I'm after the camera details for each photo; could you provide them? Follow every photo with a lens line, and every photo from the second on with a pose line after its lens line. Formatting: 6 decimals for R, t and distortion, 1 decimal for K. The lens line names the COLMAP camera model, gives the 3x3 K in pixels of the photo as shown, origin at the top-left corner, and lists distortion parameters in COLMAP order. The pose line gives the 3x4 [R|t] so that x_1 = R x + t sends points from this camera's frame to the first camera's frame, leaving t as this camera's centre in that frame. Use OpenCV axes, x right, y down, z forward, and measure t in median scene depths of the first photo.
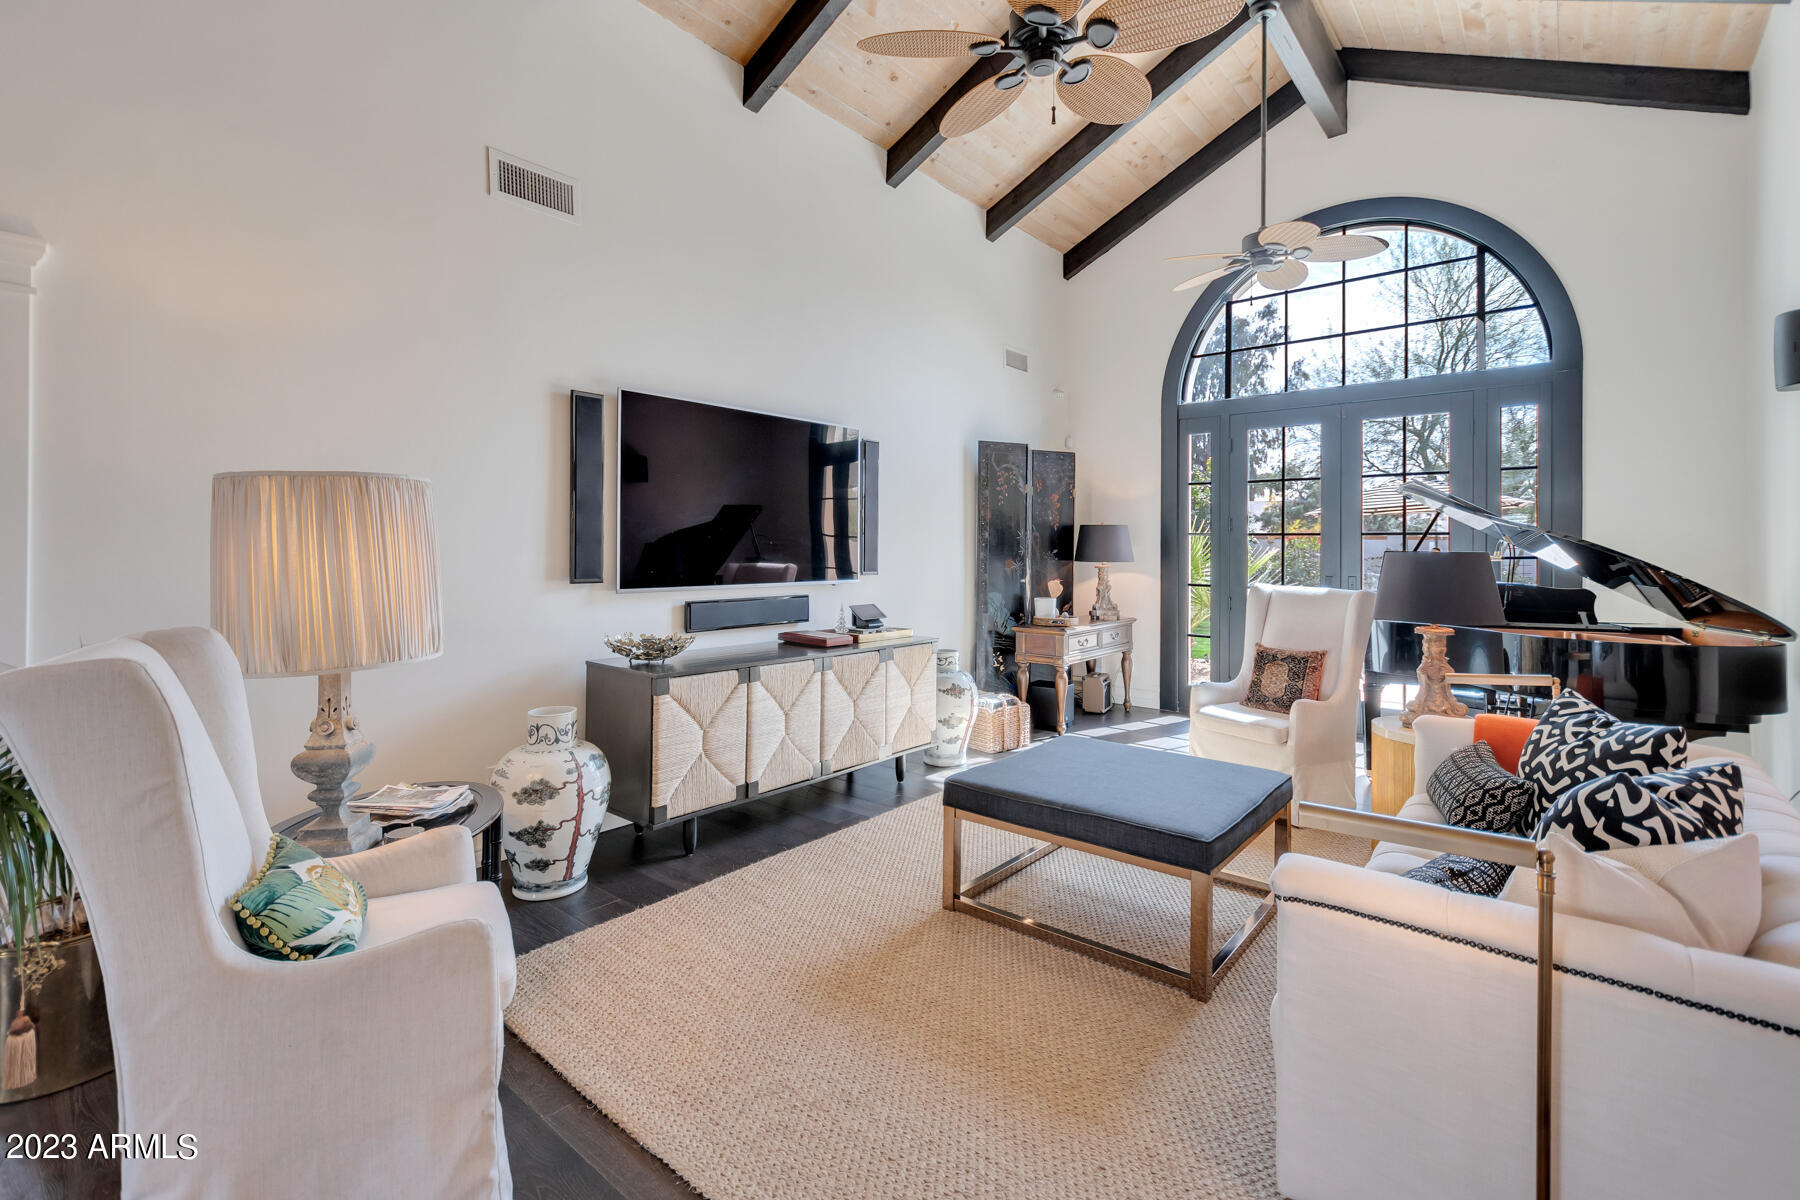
lens RADIAL K [[811.8, 0, 903.6], [0, 811.8, 543.2], [0, 0, 1]] dist [0.014363, 0.000041]
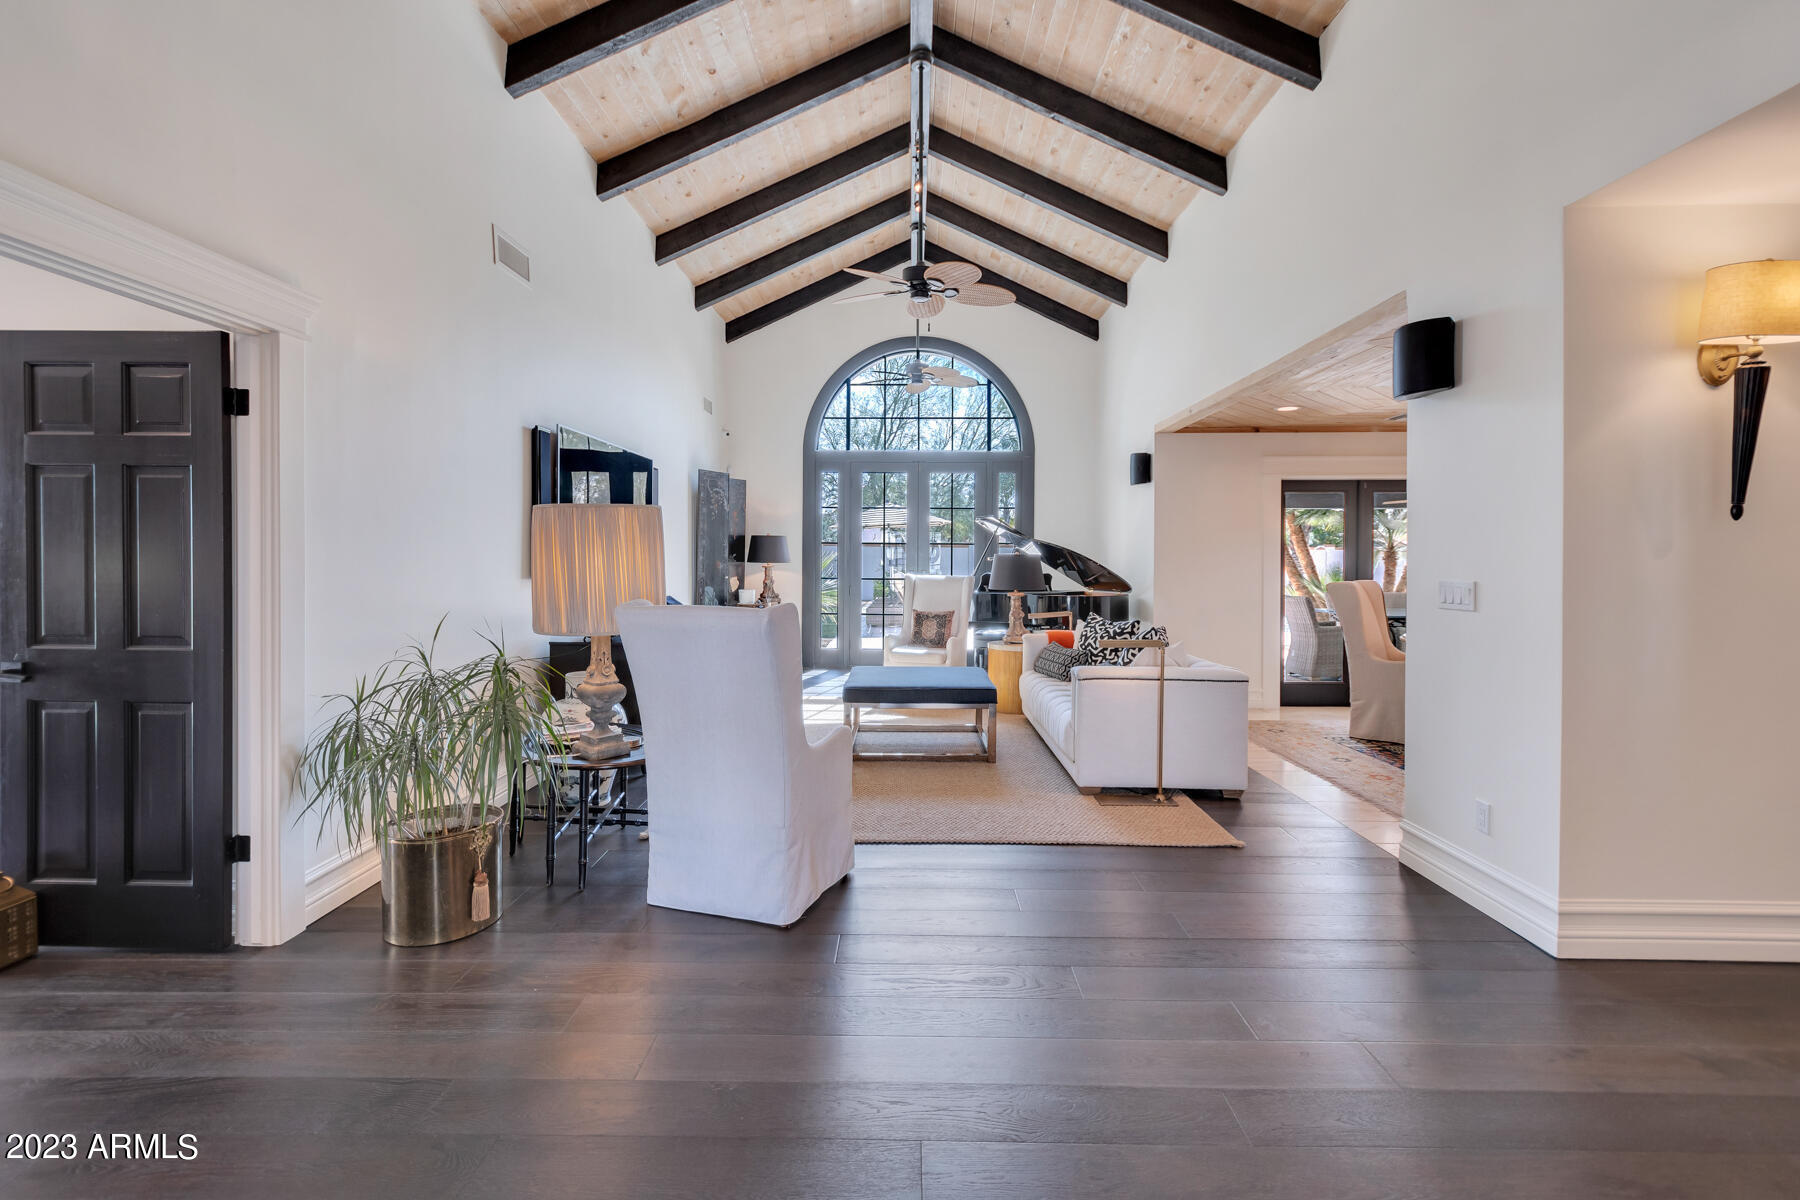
lens RADIAL K [[803.8, 0, 884.2], [0, 803.8, 564.8], [0, 0, 1]] dist [0.007764, 0.000246]
pose [[0.789669, -0.008089, 0.613479, -0.531586], [-0.004321, 0.999815, 0.018745, 0.001014], [-0.613518, -0.017453, 0.789488, -0.222382]]
